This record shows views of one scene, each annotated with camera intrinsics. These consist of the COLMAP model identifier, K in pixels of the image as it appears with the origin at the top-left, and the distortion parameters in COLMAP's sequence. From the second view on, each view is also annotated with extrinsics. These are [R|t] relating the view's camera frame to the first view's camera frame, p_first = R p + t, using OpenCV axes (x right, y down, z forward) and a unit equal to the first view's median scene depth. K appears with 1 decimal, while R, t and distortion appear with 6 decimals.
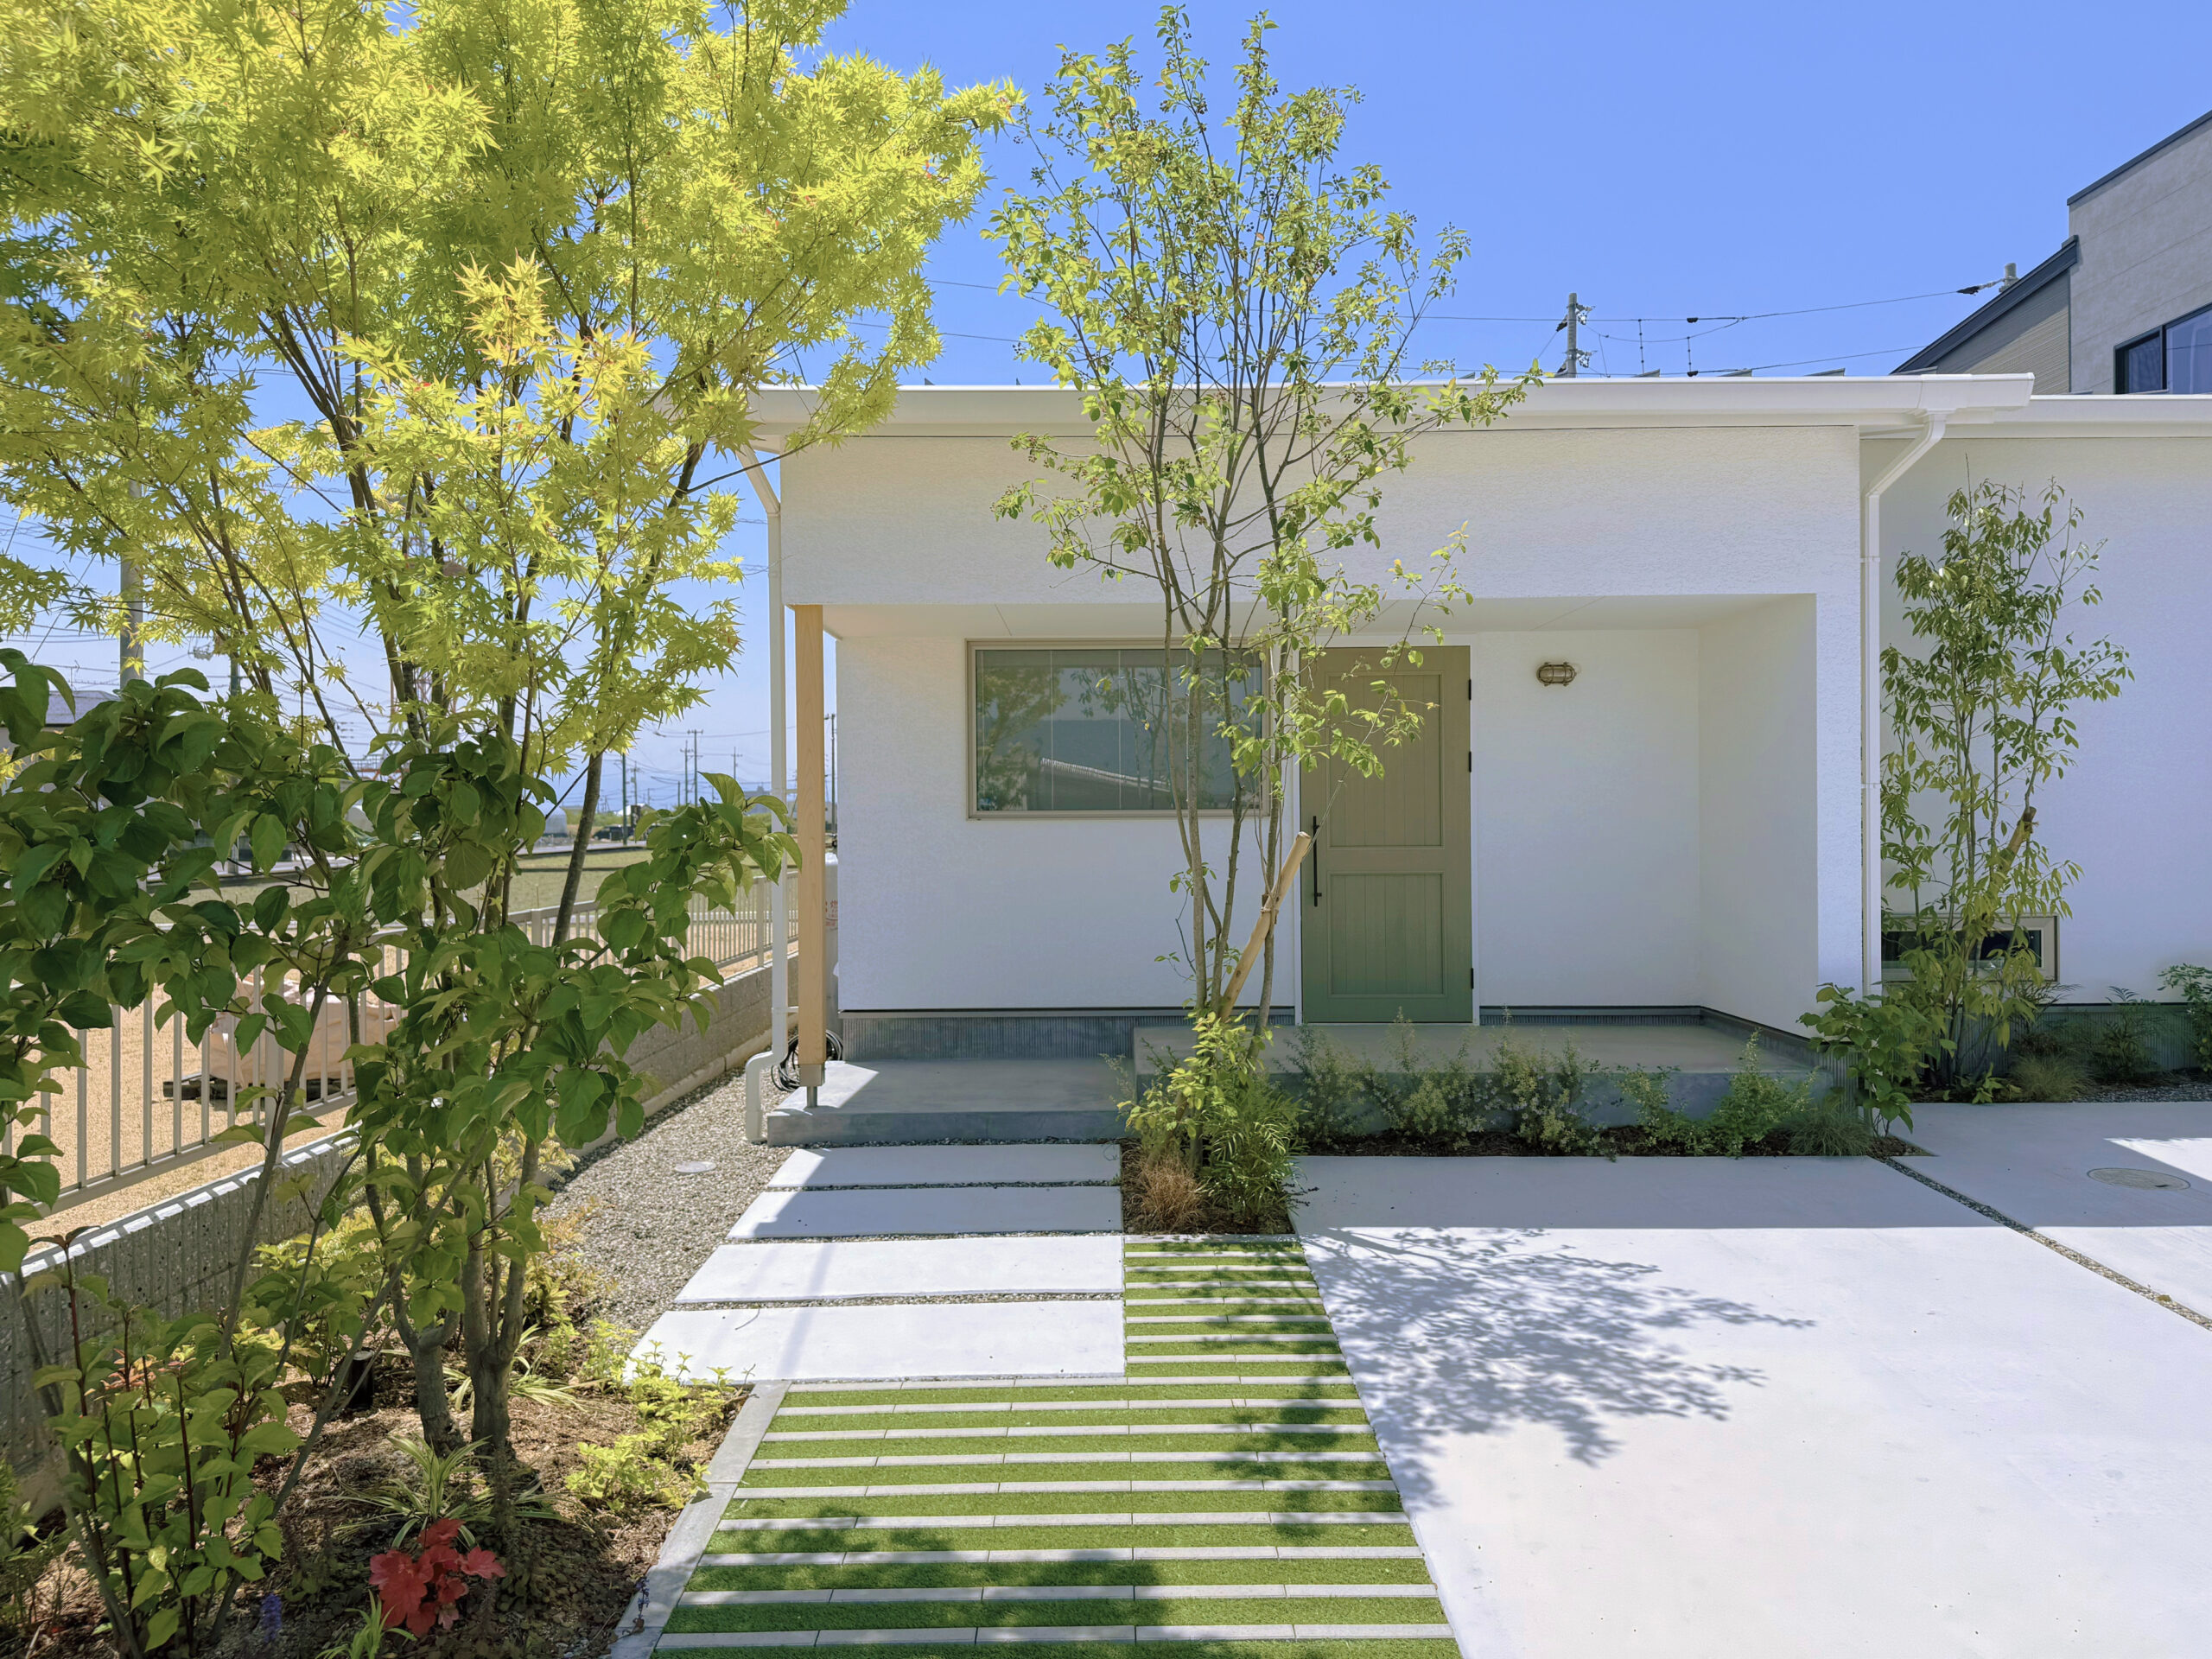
lens RADIAL K [[1537.3, 0, 1084.1], [0, 1537.3, 817.6], [0, 0, 1]] dist [0.050583, -0.037052]
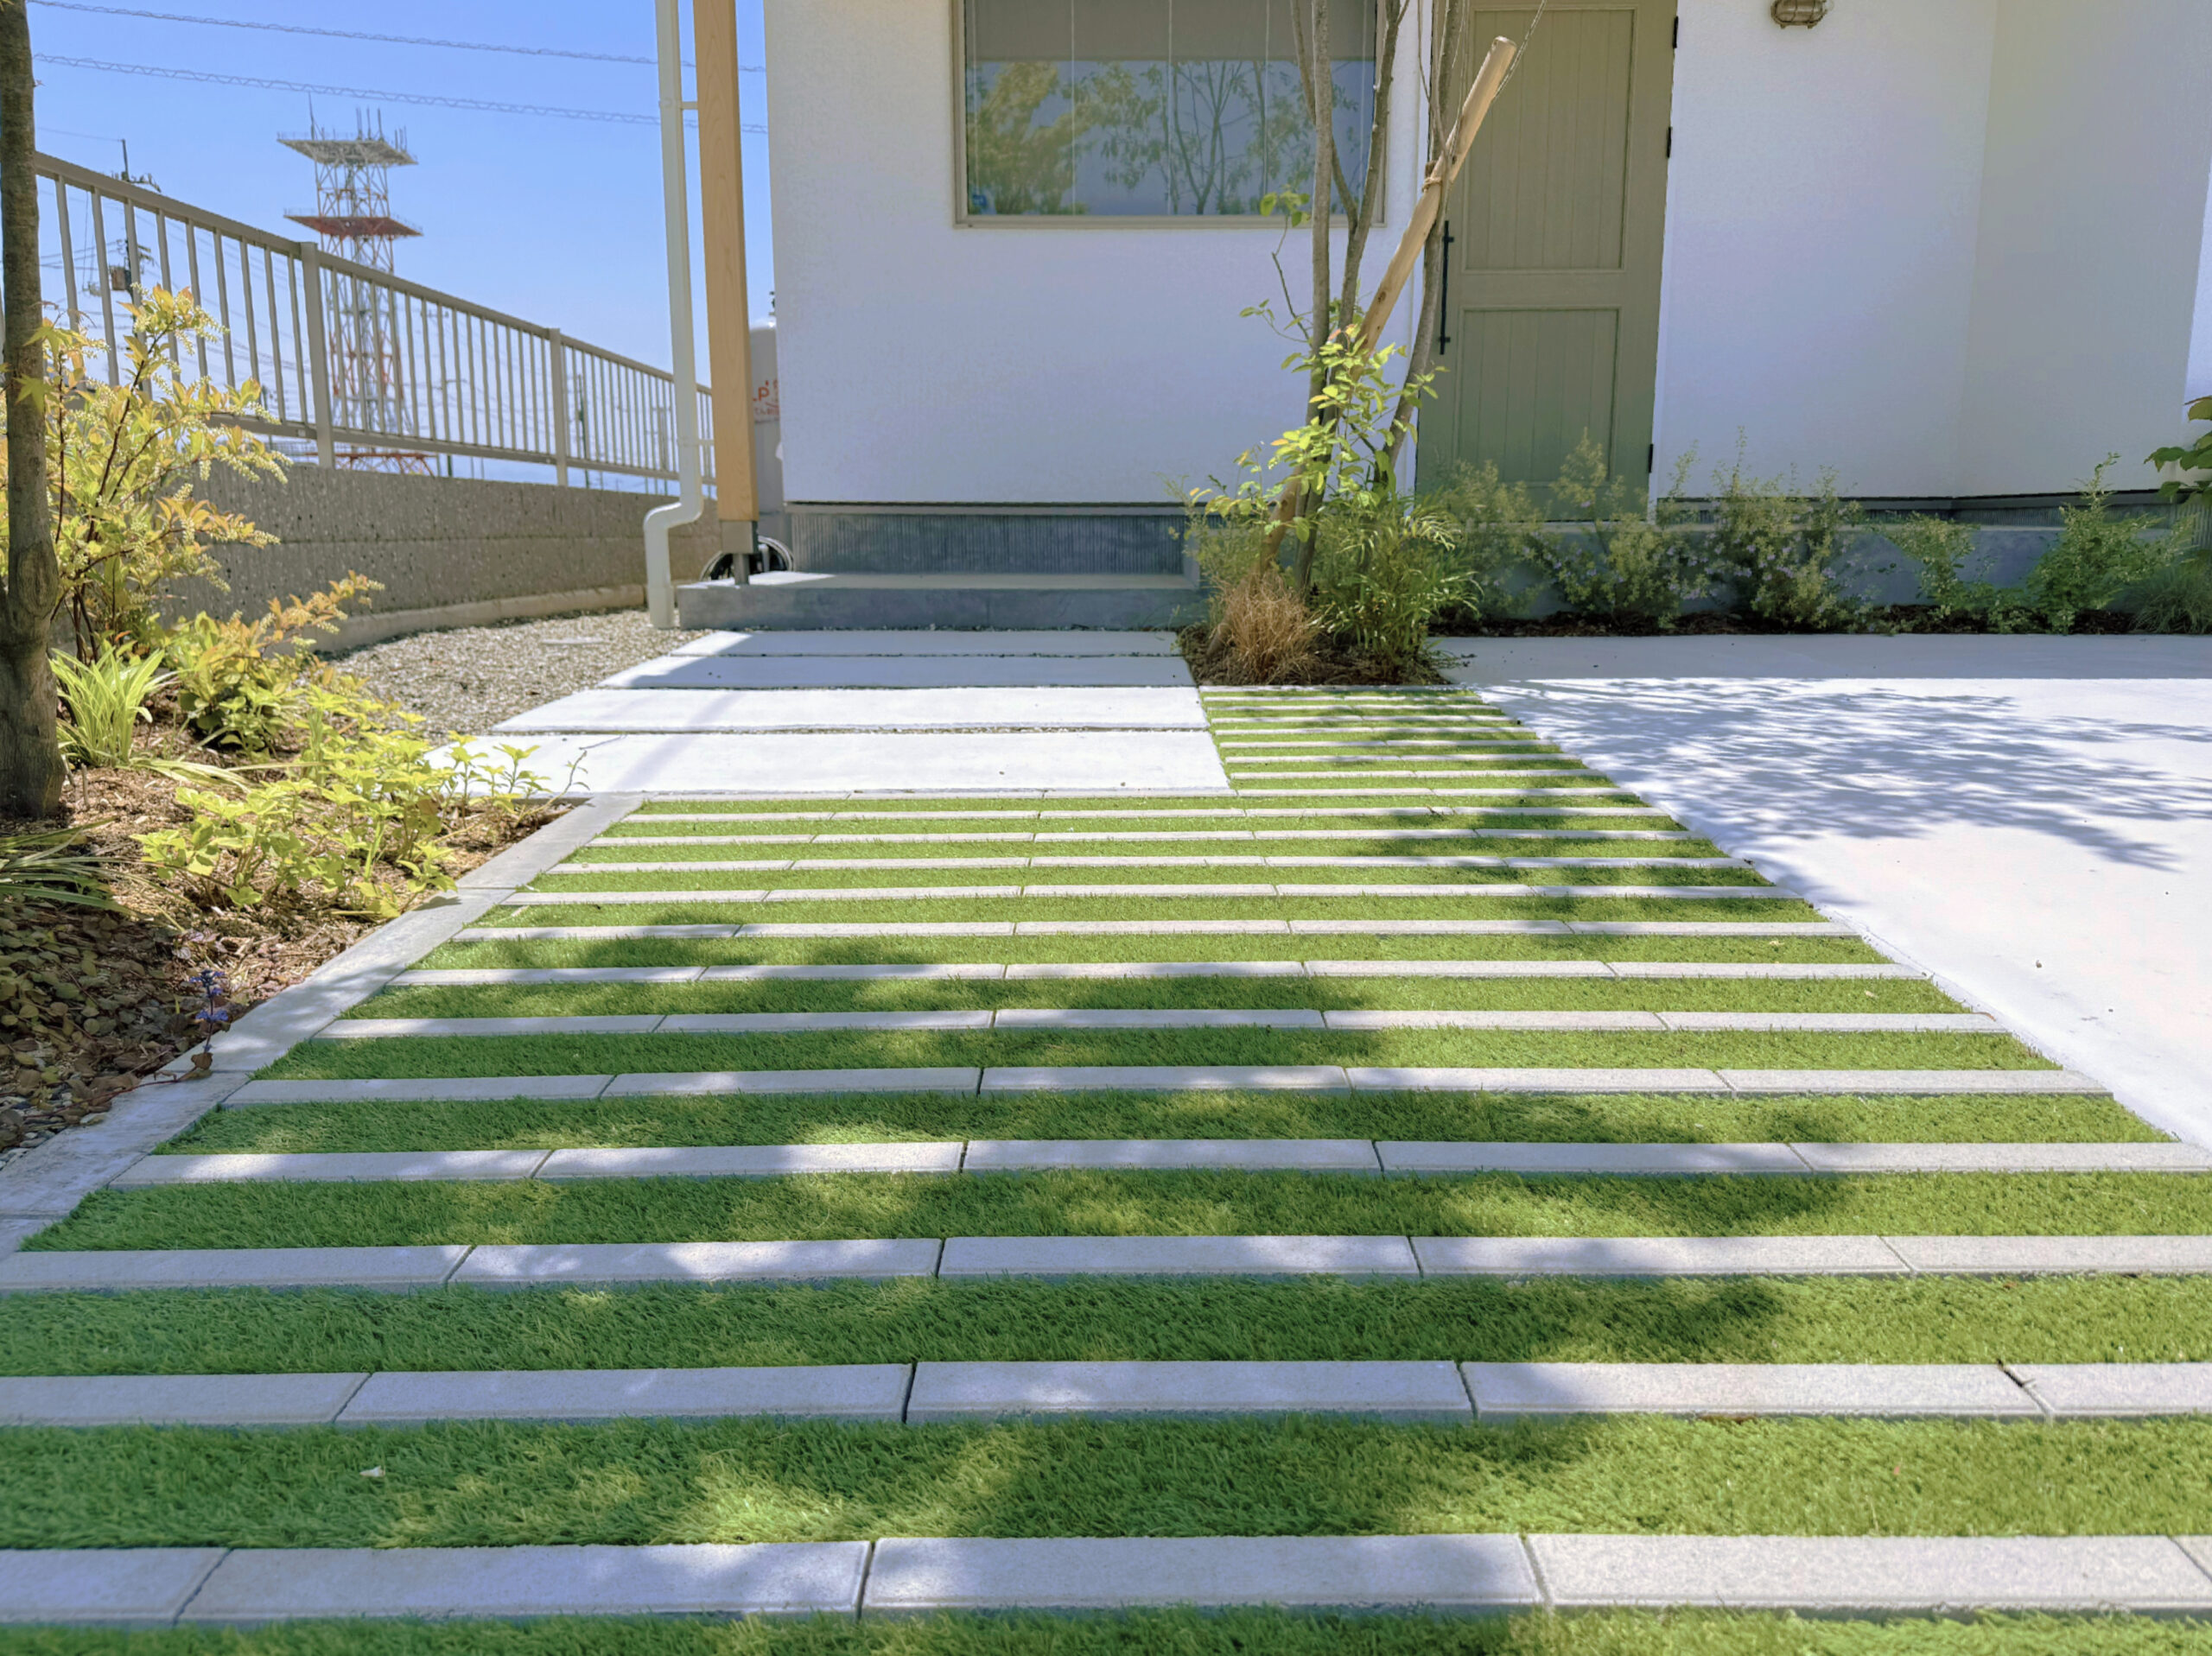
lens RADIAL K [[1537.1, 0, 1083.4], [0, 1537.1, 1053.7], [0, 0, 1]] dist [0.050583, -0.037052]
pose [[0.999978, 0.006635, -0.000552, -0.018085], [-0.006101, 0.946357, 0.323066, 0.172517], [0.002666, -0.323055, 0.946376, 0.272409]]
